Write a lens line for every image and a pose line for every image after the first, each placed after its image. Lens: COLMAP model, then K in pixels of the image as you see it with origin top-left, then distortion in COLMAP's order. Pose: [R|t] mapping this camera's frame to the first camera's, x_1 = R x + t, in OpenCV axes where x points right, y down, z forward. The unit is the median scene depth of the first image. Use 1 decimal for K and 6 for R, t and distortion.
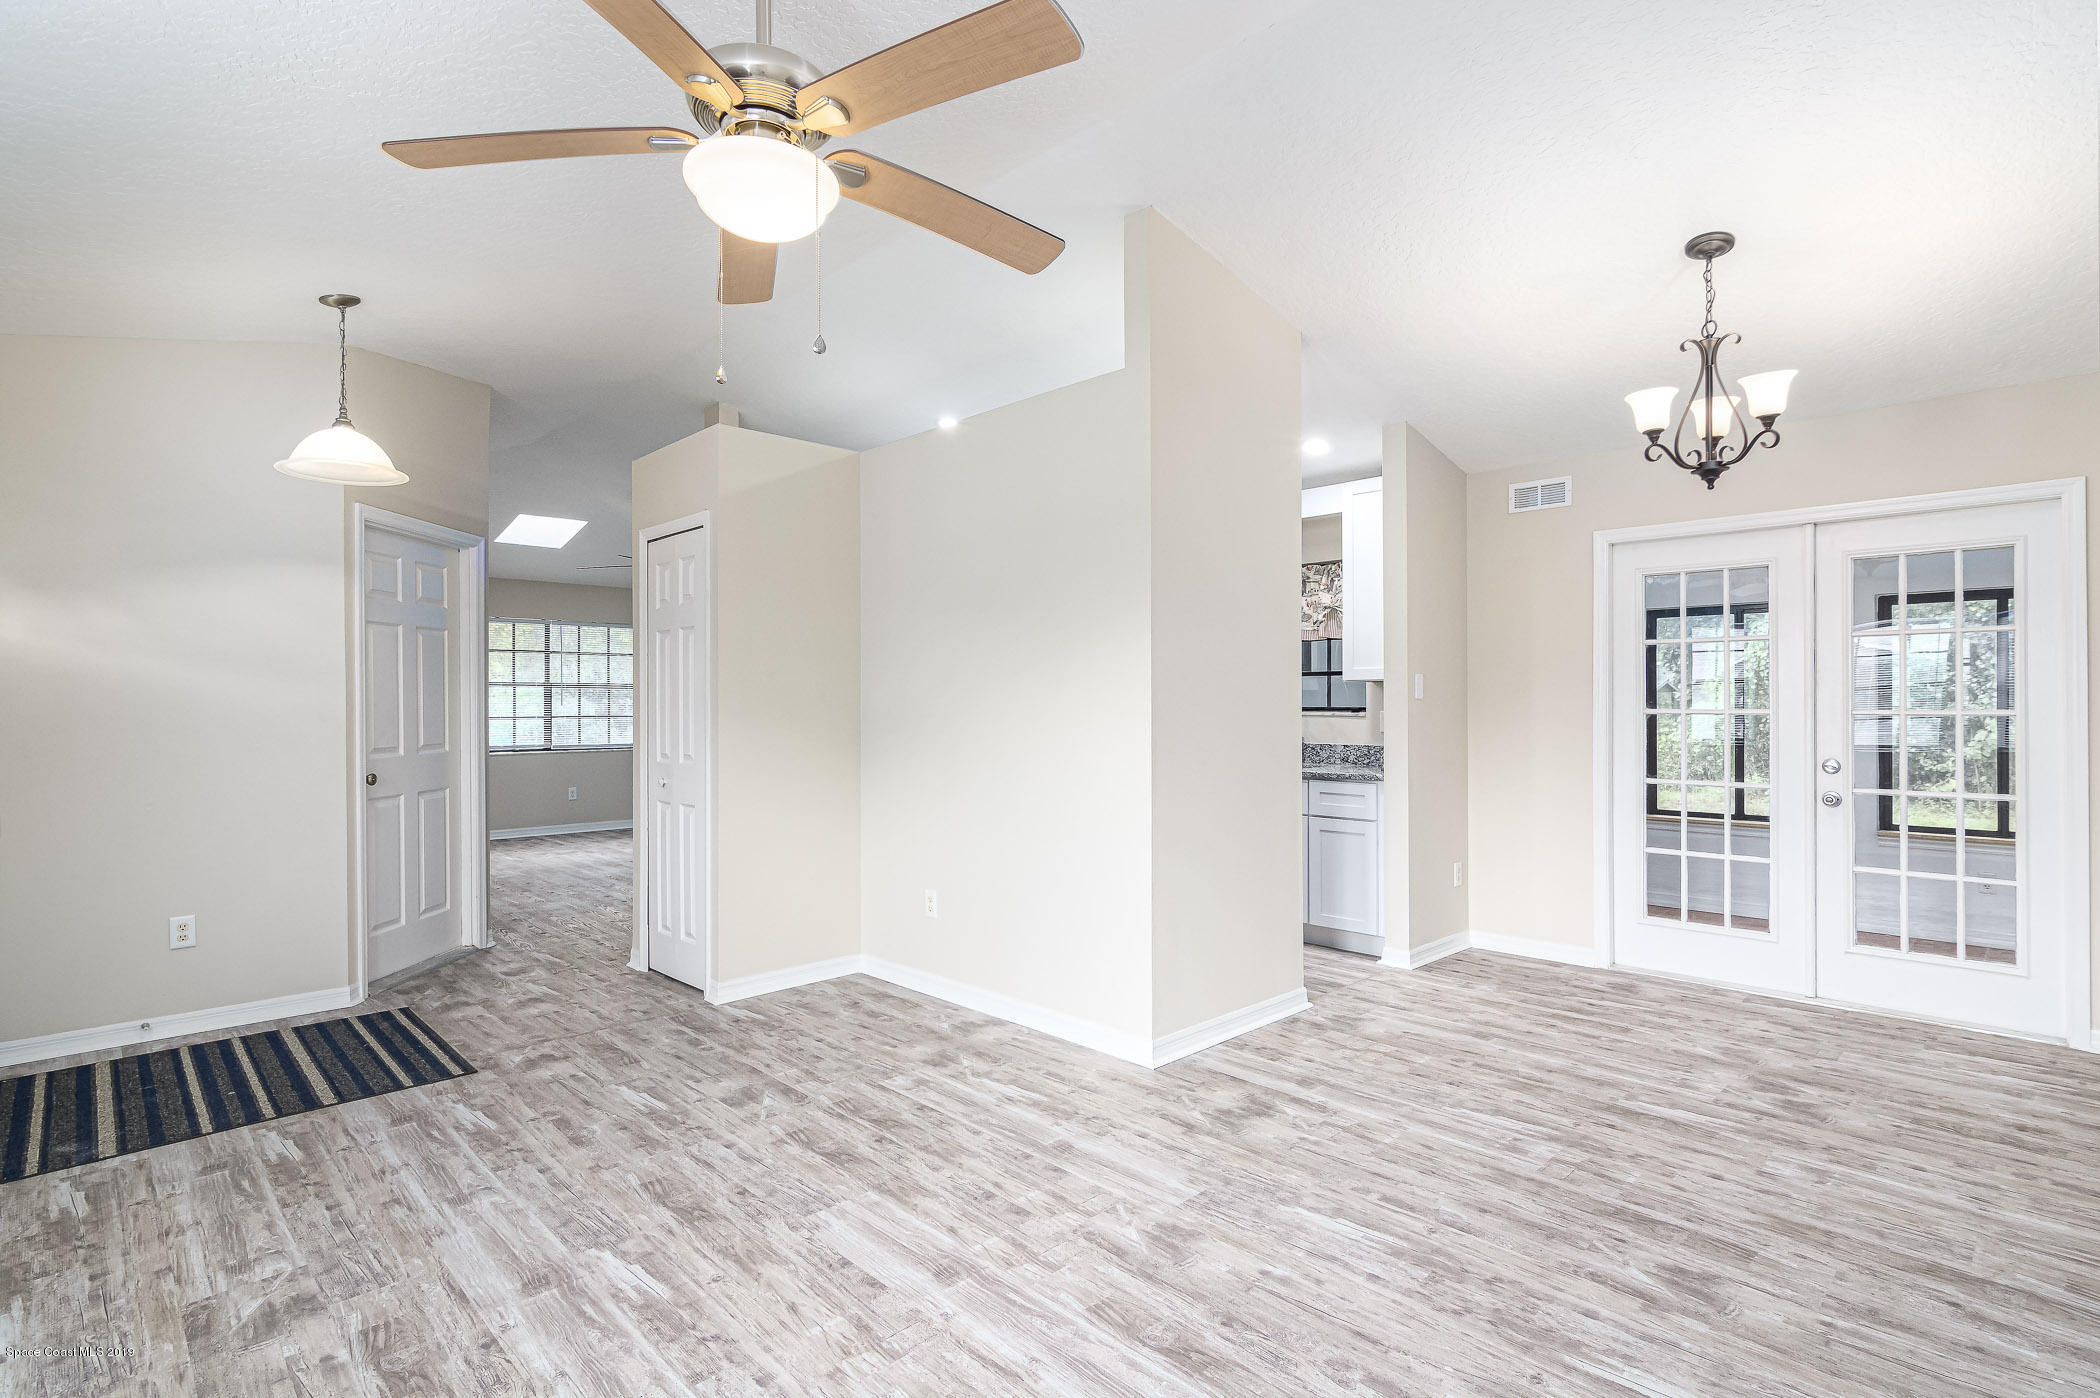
lens RADIAL K [[1025.8, 0, 1048.0], [0, 1025.8, 698.8], [0, 0, 1]] dist [0.000290, 0.000891]
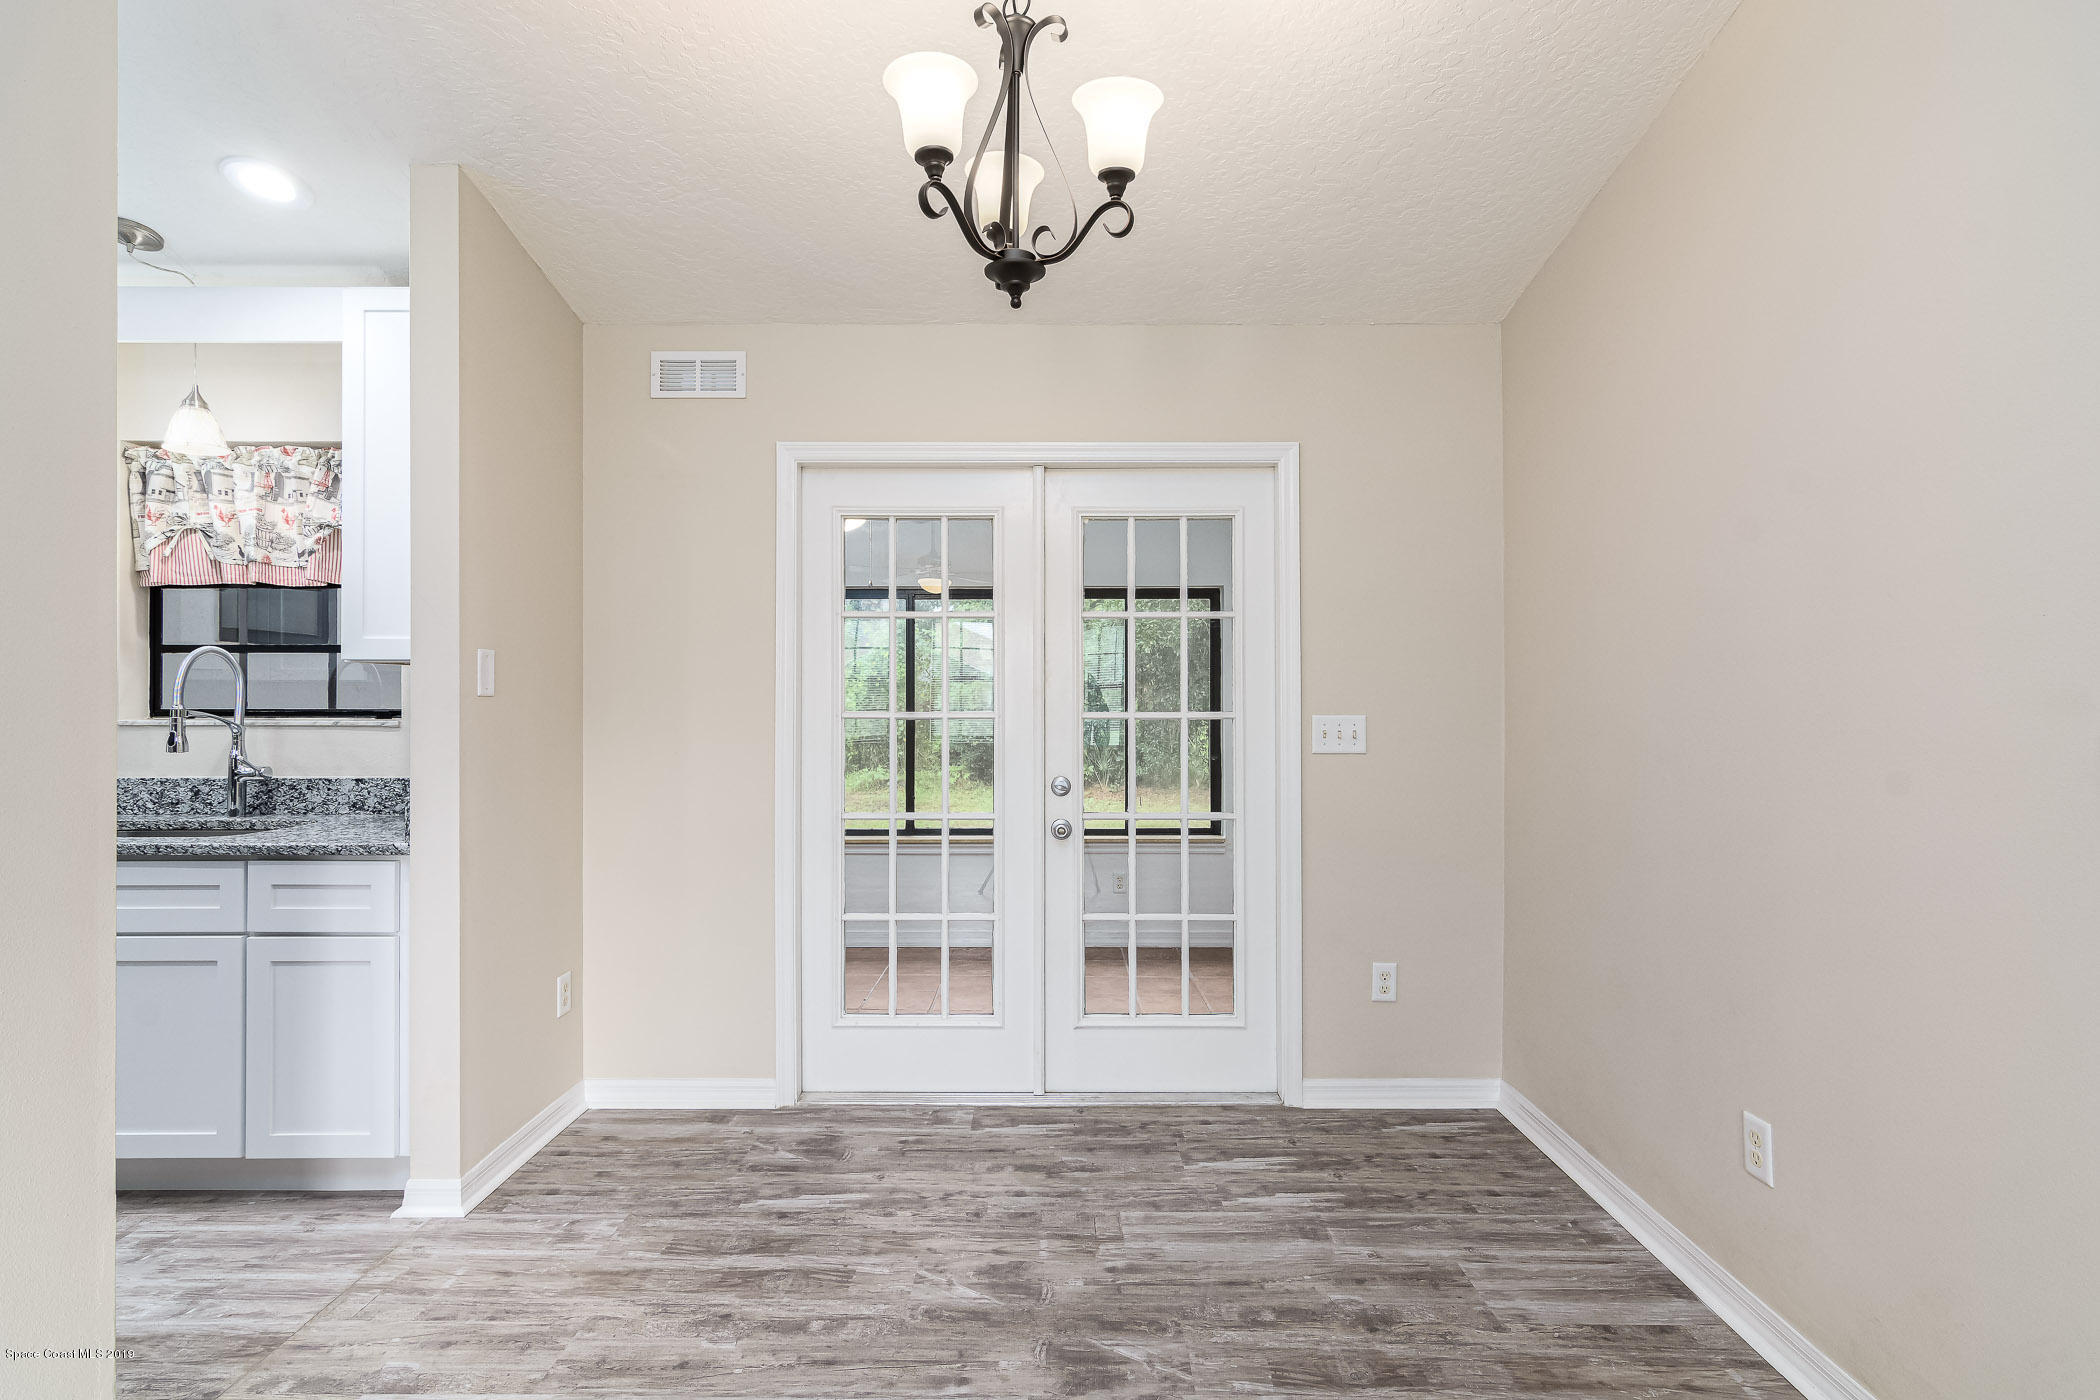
lens RADIAL K [[1025.8, 0, 1048.0], [0, 1025.8, 699.8], [0, 0, 1]] dist [0.000290, 0.000891]
pose [[0.705800, 0.000843, 0.708411, 0.211186], [-0.005466, 0.999976, 0.004255, -0.002106], [-0.708390, -0.006875, 0.705788, 0.460240]]
